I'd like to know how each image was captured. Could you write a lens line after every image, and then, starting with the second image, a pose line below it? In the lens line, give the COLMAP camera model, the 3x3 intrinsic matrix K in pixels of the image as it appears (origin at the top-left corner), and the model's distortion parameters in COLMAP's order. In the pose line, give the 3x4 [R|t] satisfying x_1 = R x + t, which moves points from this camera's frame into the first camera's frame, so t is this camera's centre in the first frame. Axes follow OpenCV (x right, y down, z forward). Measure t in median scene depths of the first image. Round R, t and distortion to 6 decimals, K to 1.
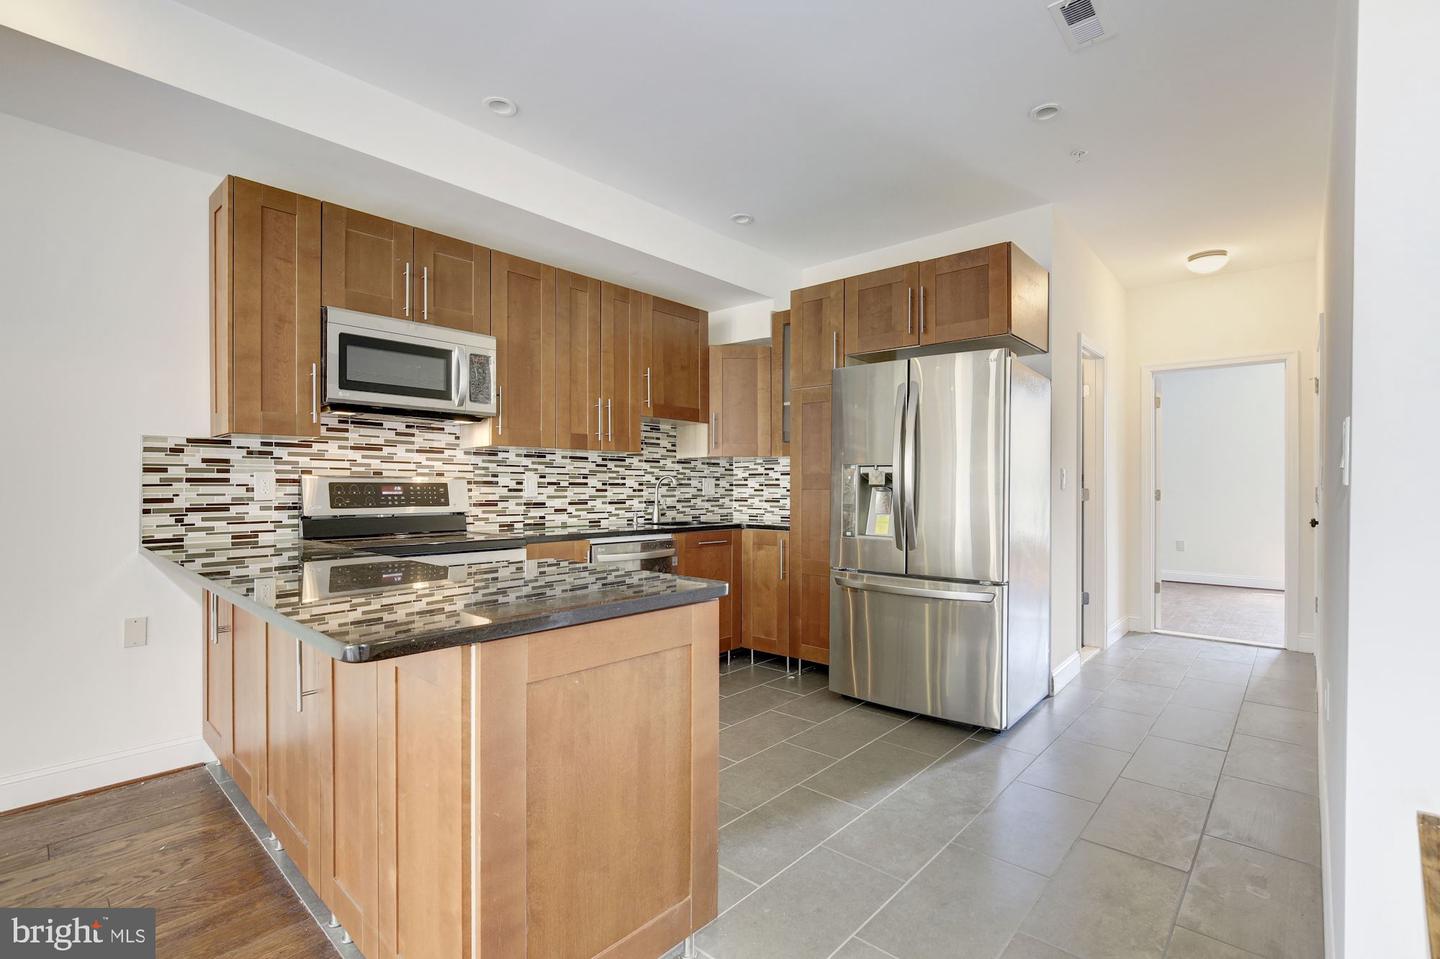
lens RADIAL K [[659.5, 0, 723.1], [0, 659.5, 489.0], [0, 0, 1]] dist [-0.009844, 0.000711]
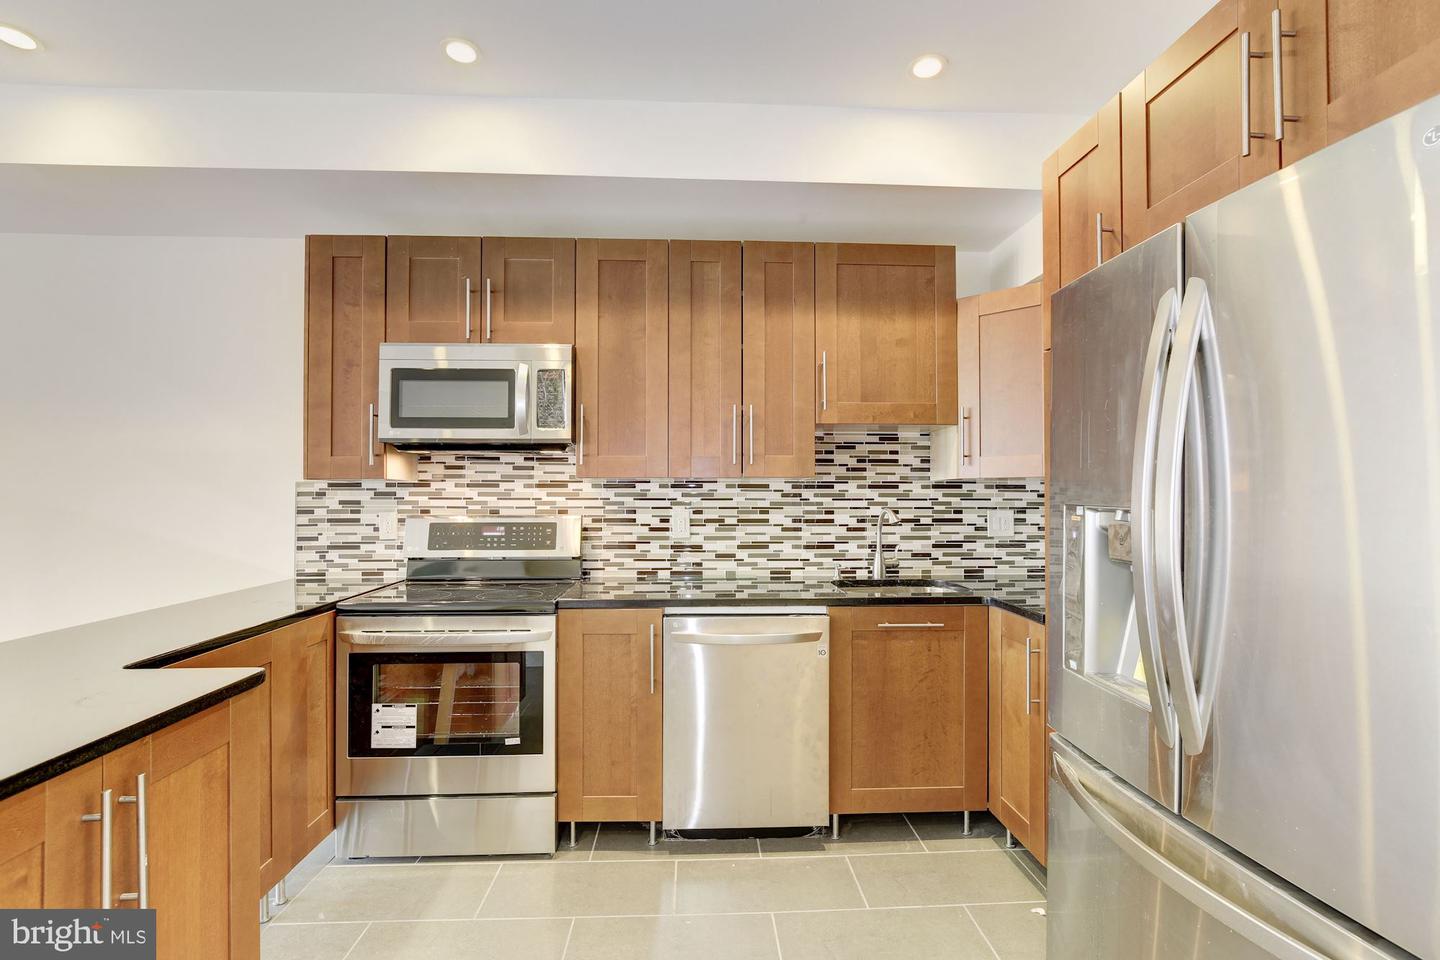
lens RADIAL K [[659.5, 0, 723.1], [0, 659.5, 489.5], [0, 0, 1]] dist [-0.009844, 0.000711]
pose [[0.706569, -0.005787, -0.707620, 0.311674], [-0.000166, 0.999965, -0.008344, -0.040465], [0.707644, 0.006013, 0.706544, 0.489226]]
